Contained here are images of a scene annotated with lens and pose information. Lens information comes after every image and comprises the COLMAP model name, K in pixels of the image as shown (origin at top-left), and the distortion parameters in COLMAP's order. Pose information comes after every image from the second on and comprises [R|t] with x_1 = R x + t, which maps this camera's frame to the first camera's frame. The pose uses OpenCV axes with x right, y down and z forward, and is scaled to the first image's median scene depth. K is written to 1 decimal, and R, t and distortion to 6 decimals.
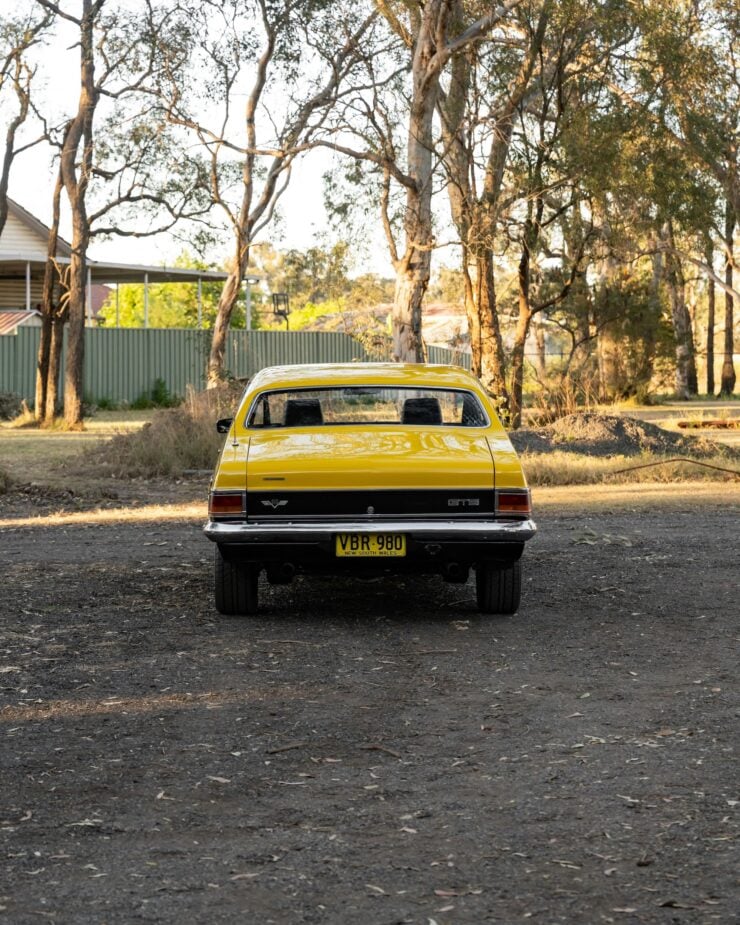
lens RADIAL K [[2284.9, 0, 370.0], [0, 2284.9, 462.5], [0, 0, 1]] dist [0.050922, -0.004877]
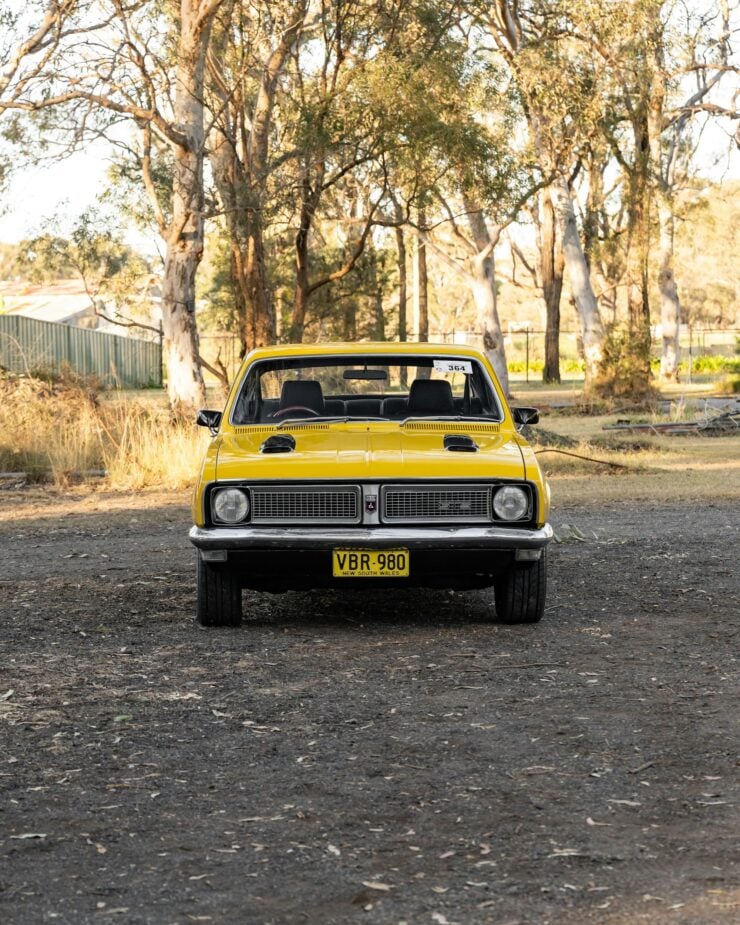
lens RADIAL K [[2618.0, 0, 370.0], [0, 2618.0, 462.5], [0, 0, 1]] dist [0.090676, 0.133915]
pose [[0.985598, -0.018974, 0.168038, -0.087992], [0.018989, 0.999819, 0.001515, 0.000563], [-0.168036, 0.001698, 0.985779, 0.001135]]
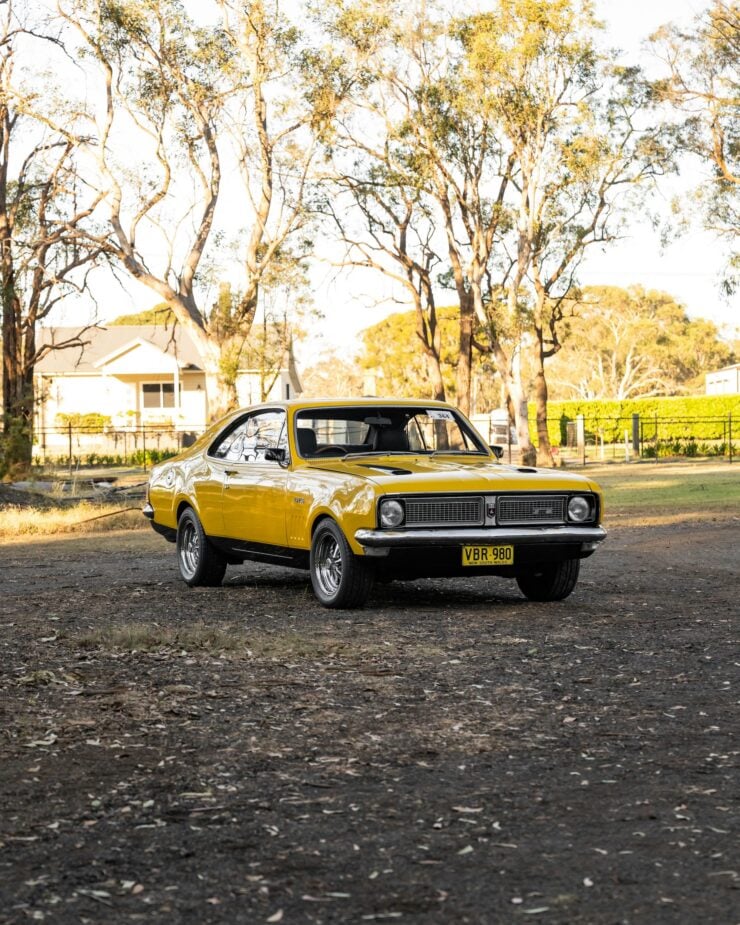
lens RADIAL K [[2342.6, 0, 370.0], [0, 2342.6, 462.5], [0, 0, 1]] dist [0.044674, -0.077972]
pose [[0.841233, -0.016263, 0.540428, -0.304522], [0.037642, 0.998884, -0.028535, 0.010619], [-0.539361, 0.044347, 0.840906, 0.004599]]
